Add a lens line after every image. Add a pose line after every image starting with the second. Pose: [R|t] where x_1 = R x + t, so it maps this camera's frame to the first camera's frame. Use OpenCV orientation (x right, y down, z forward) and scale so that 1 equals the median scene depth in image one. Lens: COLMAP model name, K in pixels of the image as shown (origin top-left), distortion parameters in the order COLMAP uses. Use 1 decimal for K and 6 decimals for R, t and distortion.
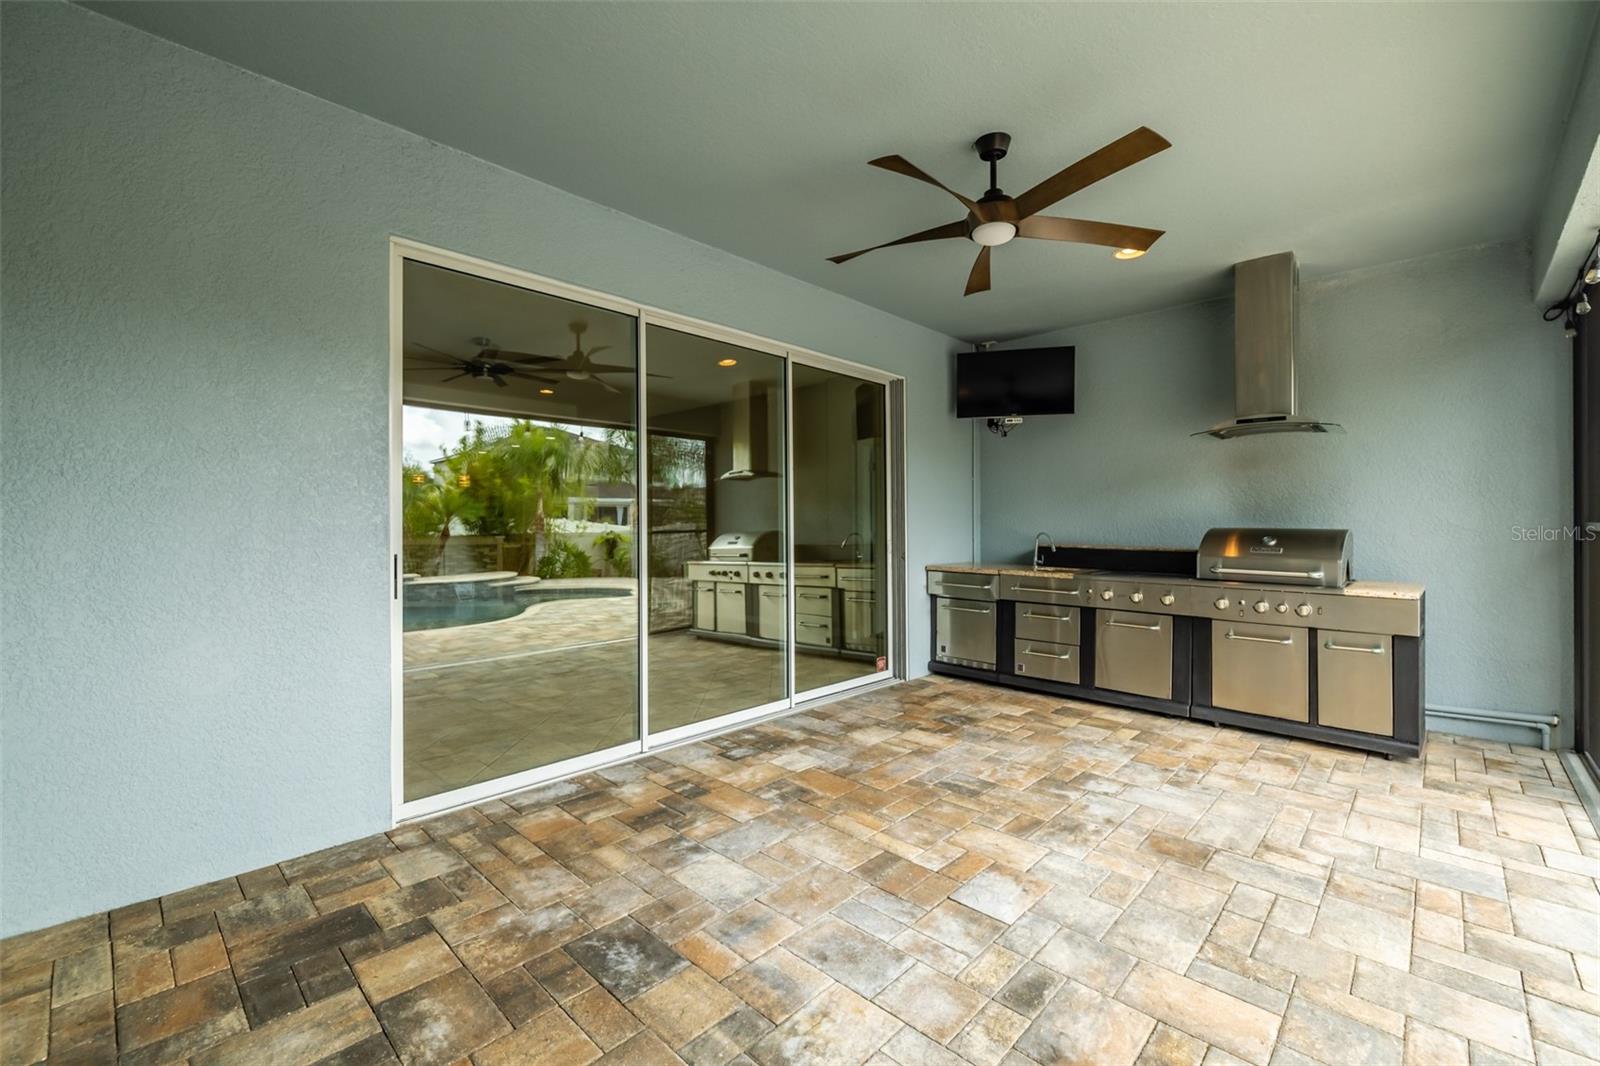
lens RADIAL K [[676.9, 0, 801.4], [0, 676.9, 527.6], [0, 0, 1]] dist [-0.001413, -0.000233]
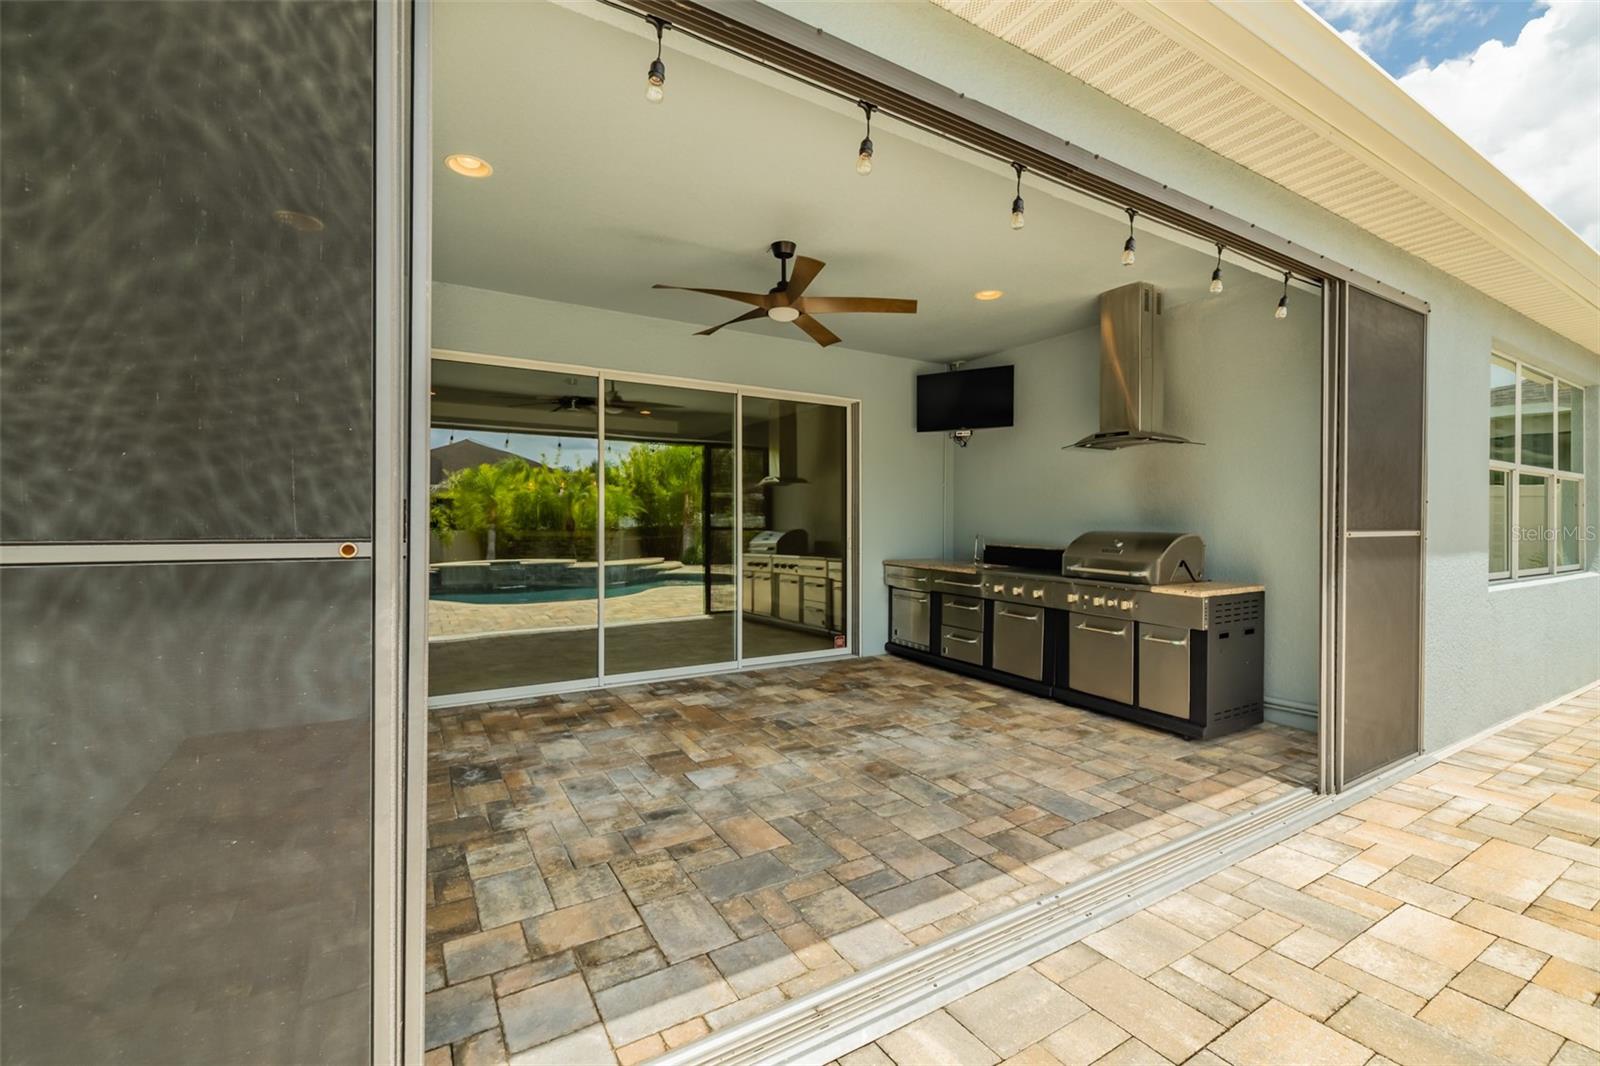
lens RADIAL K [[676.9, 0, 799.6], [0, 676.9, 523.8], [0, 0, 1]] dist [-0.001413, -0.000233]
pose [[0.963128, 0.007495, -0.268938, 0.504085], [-0.007490, 0.999971, 0.001045, -0.009712], [0.268938, 0.001008, 0.963157, -0.226523]]
